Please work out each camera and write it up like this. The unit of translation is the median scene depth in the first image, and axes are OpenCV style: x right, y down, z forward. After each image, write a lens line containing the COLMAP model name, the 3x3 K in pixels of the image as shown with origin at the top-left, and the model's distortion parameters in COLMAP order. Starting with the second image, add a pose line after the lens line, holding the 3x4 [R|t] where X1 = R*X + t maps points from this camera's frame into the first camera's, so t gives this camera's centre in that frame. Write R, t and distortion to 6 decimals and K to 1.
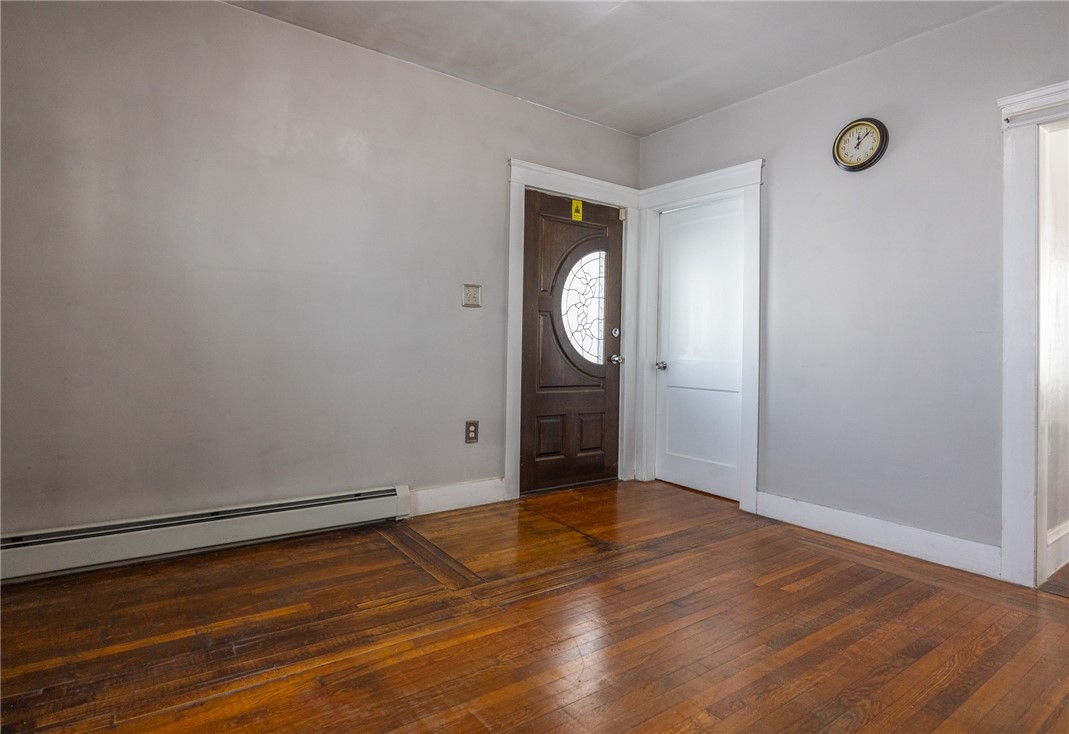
lens RADIAL K [[577.2, 0, 512.7], [0, 577.2, 331.9], [0, 0, 1]] dist [-0.012152, 0.002560]
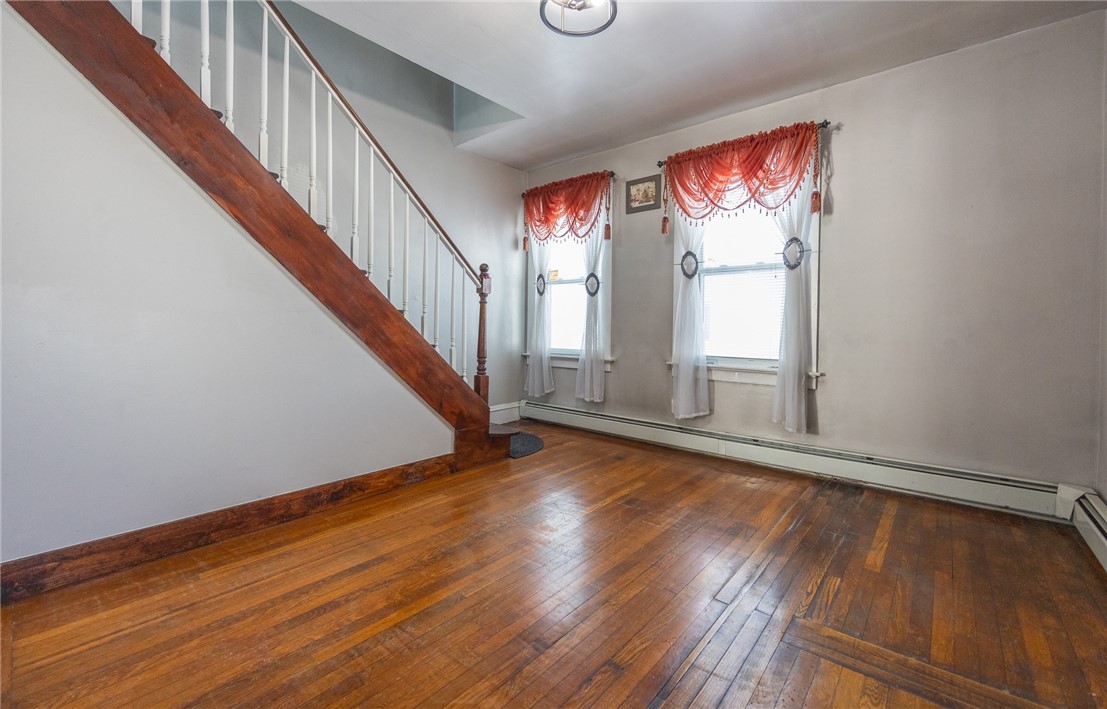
lens RADIAL K [[453.9, 0, 569.2], [0, 453.9, 329.4], [0, 0, 1]] dist [0.001209, 0.000781]
pose [[-0.962227, -0.028267, -0.270778, 0.381133], [-0.024051, 0.999533, -0.018875, 0.042028], [0.271185, -0.011649, -0.962457, 1.439548]]
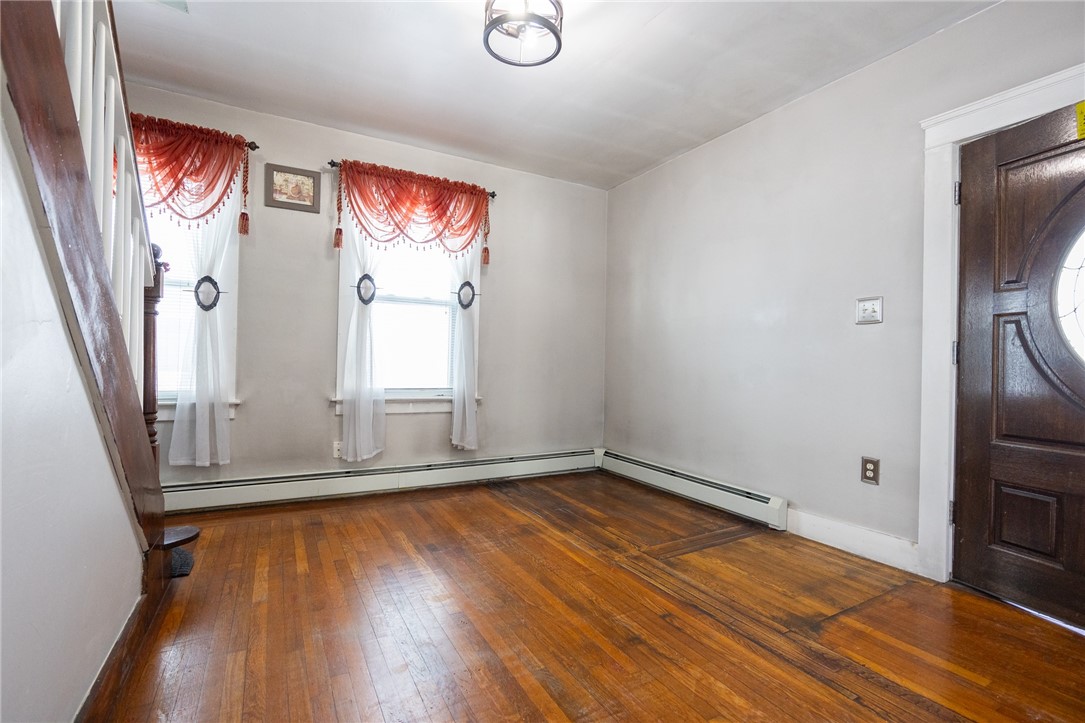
lens RADIAL K [[496.3, 0, 548.7], [0, 496.3, 362.0], [0, 0, 1]] dist [-0.024424, 0.000012]
pose [[-0.095244, -0.022184, -0.995207, 0.968984], [-0.000444, 0.999752, -0.022243, 0.041456], [0.995454, -0.001677, -0.095230, 0.833329]]
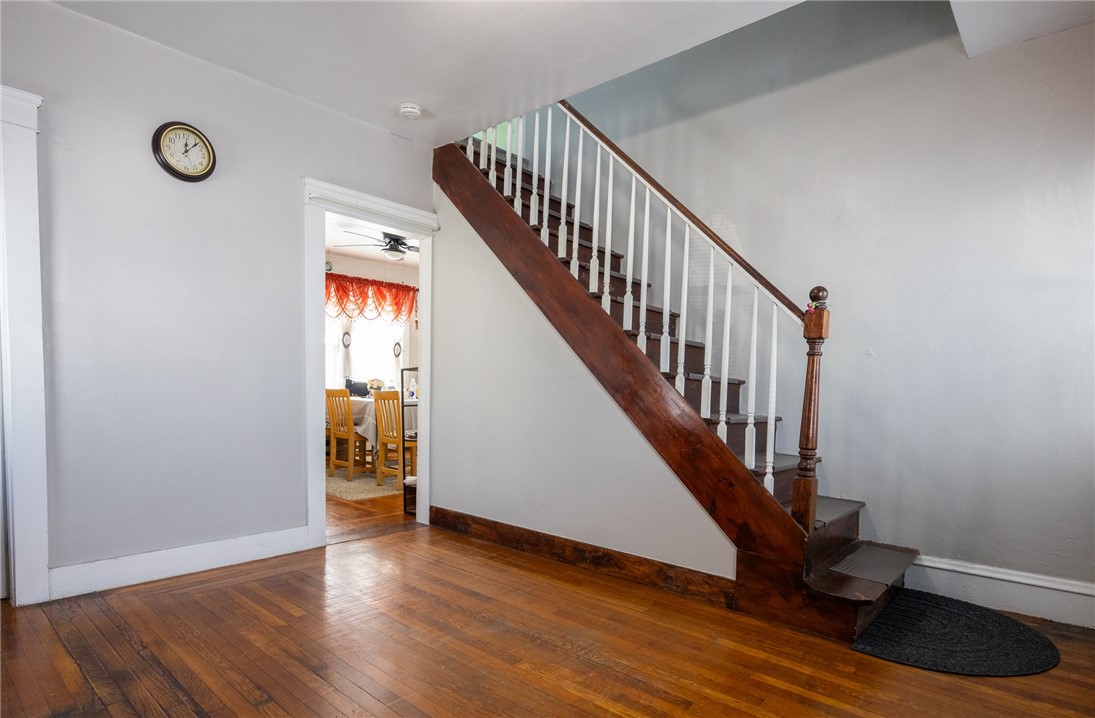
lens RADIAL K [[585.4, 0, 544.6], [0, 585.4, 422.1], [0, 0, 1]] dist [-0.019374, -0.001659]
pose [[-0.235047, -0.083006, 0.968433, -0.563842], [-0.049482, 0.996077, 0.073366, 0.010321], [-0.970724, -0.030676, -0.238232, 0.788407]]
